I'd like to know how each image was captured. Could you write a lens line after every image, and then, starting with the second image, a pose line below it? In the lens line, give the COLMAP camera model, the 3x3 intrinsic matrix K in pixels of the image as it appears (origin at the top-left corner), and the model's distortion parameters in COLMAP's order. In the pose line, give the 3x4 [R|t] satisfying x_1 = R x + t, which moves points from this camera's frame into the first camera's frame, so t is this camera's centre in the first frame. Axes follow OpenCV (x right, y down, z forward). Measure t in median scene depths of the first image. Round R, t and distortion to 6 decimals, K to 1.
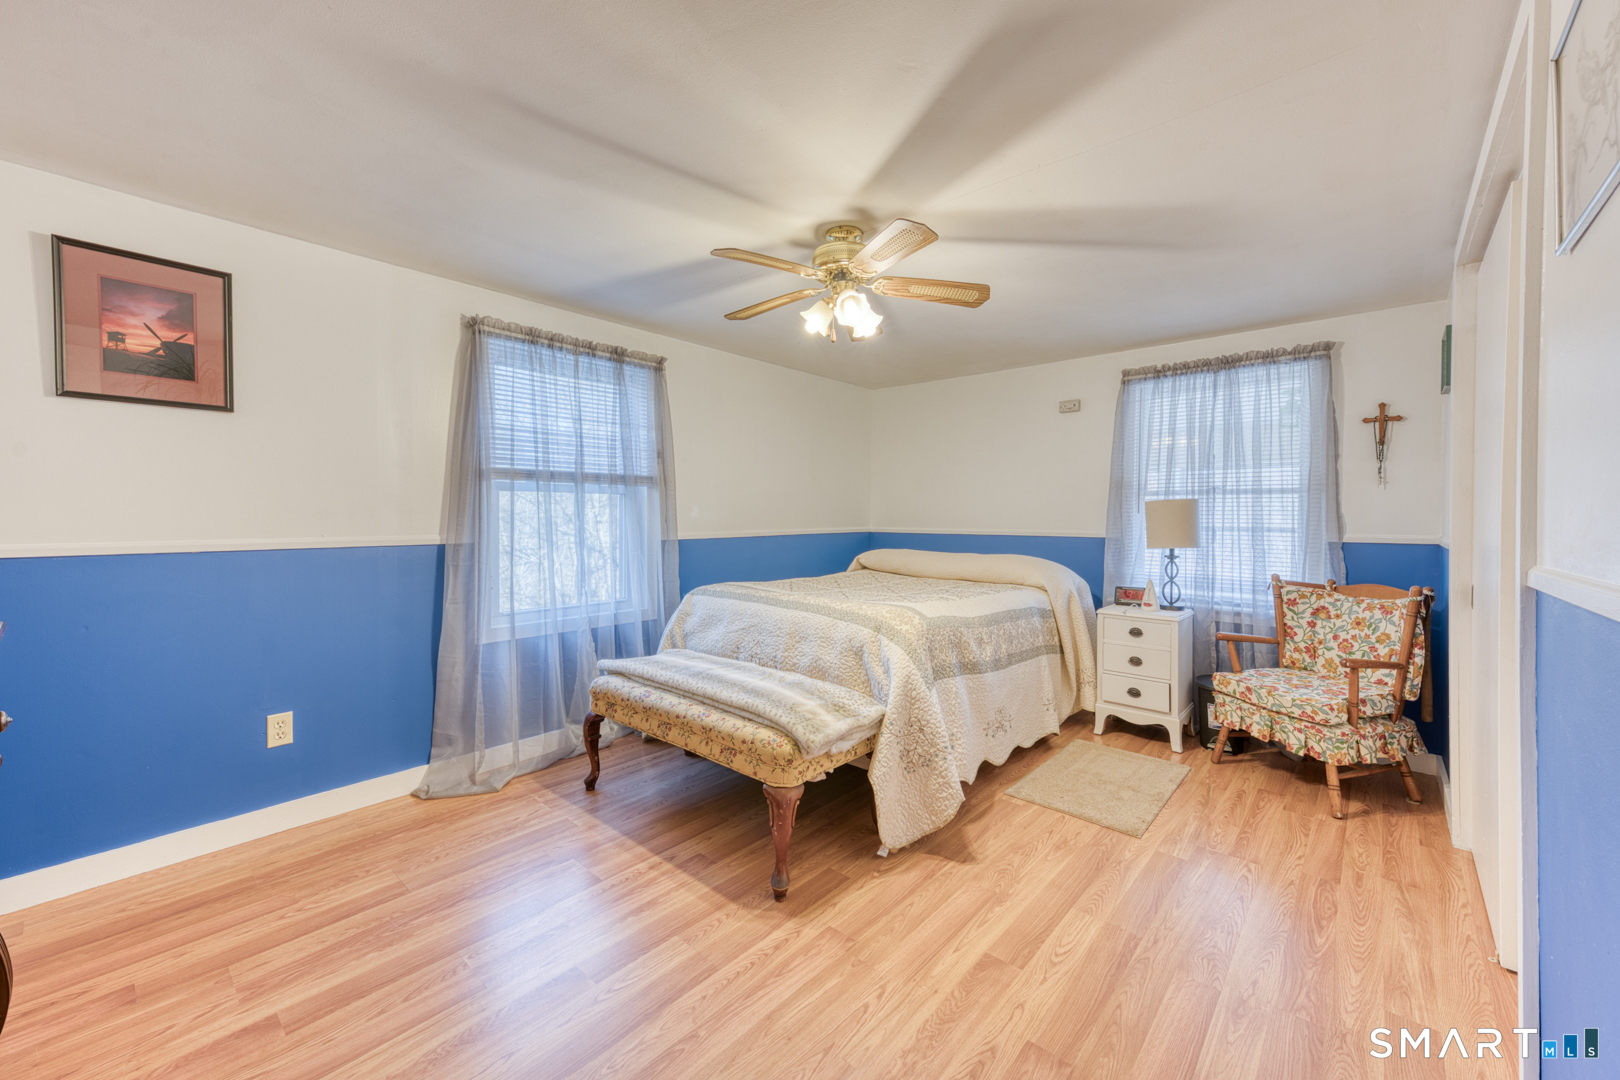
lens RADIAL K [[637.4, 0, 807.5], [0, 637.4, 520.1], [0, 0, 1]] dist [0.041297, -0.000063]
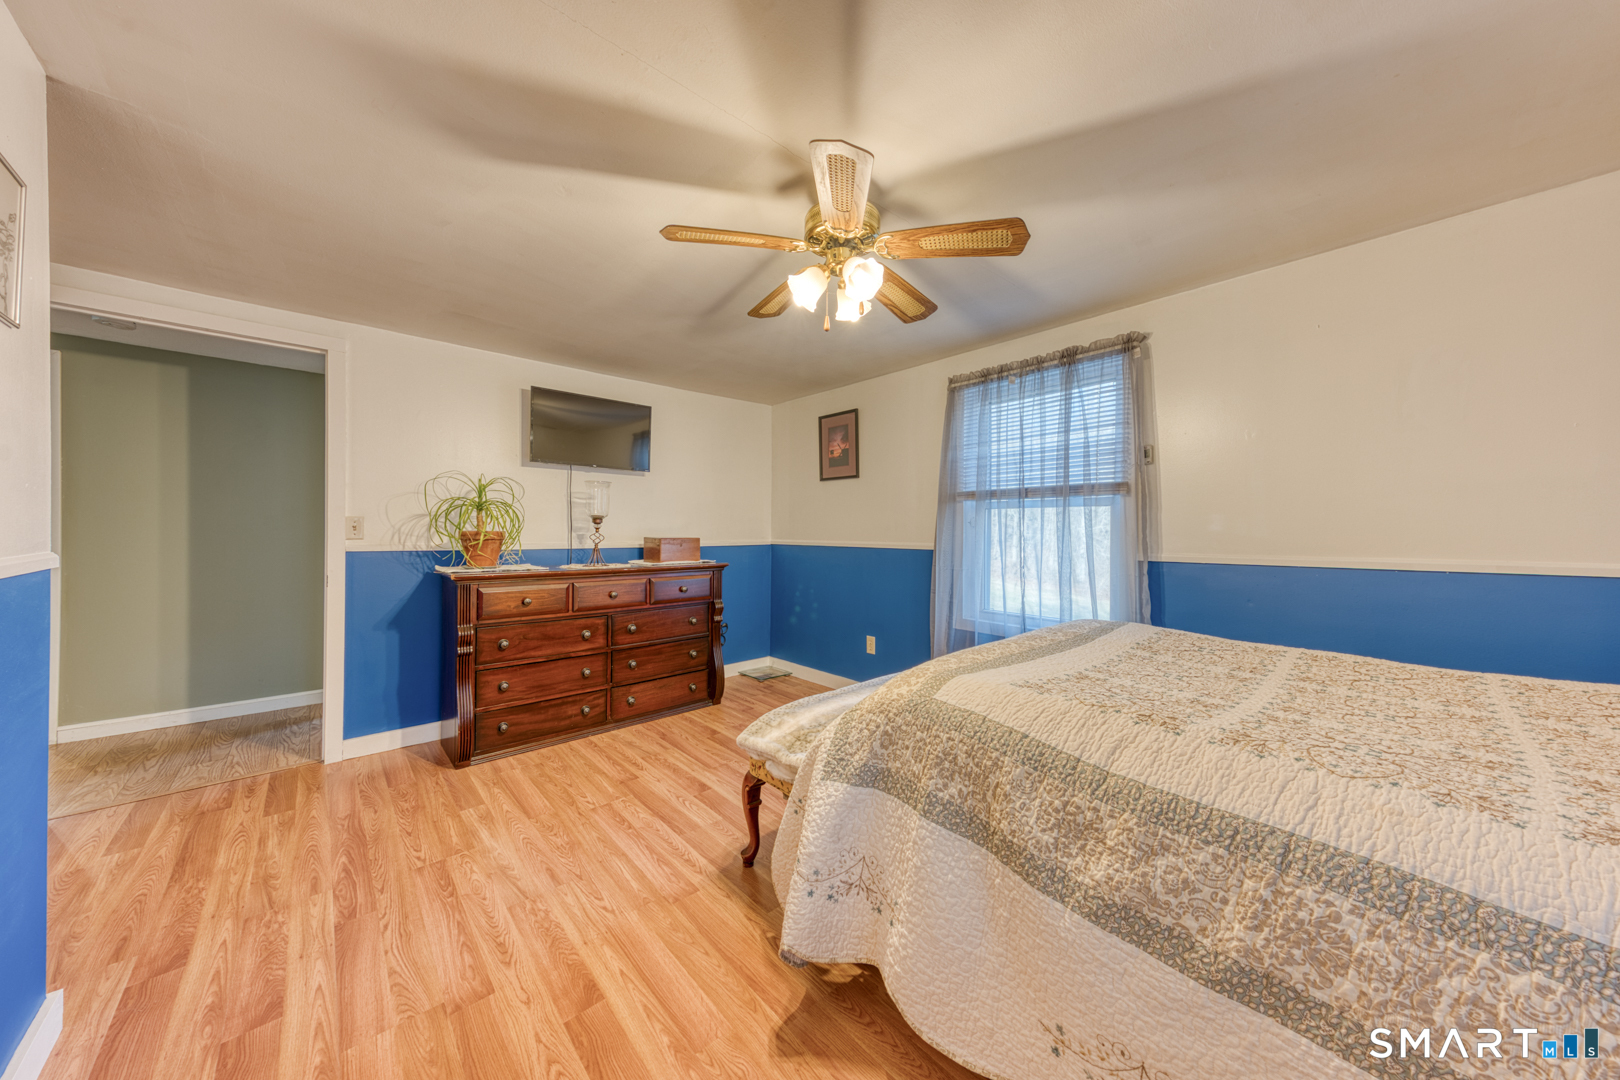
lens RADIAL K [[542.1, 0, 808.7], [0, 542.1, 530.2], [0, 0, 1]] dist [0.017609, -0.000005]
pose [[-0.111989, -0.002347, -0.993707, 0.734652], [-0.010904, 0.999940, -0.001133, -0.001128], [0.993650, 0.010708, -0.112008, 0.986058]]
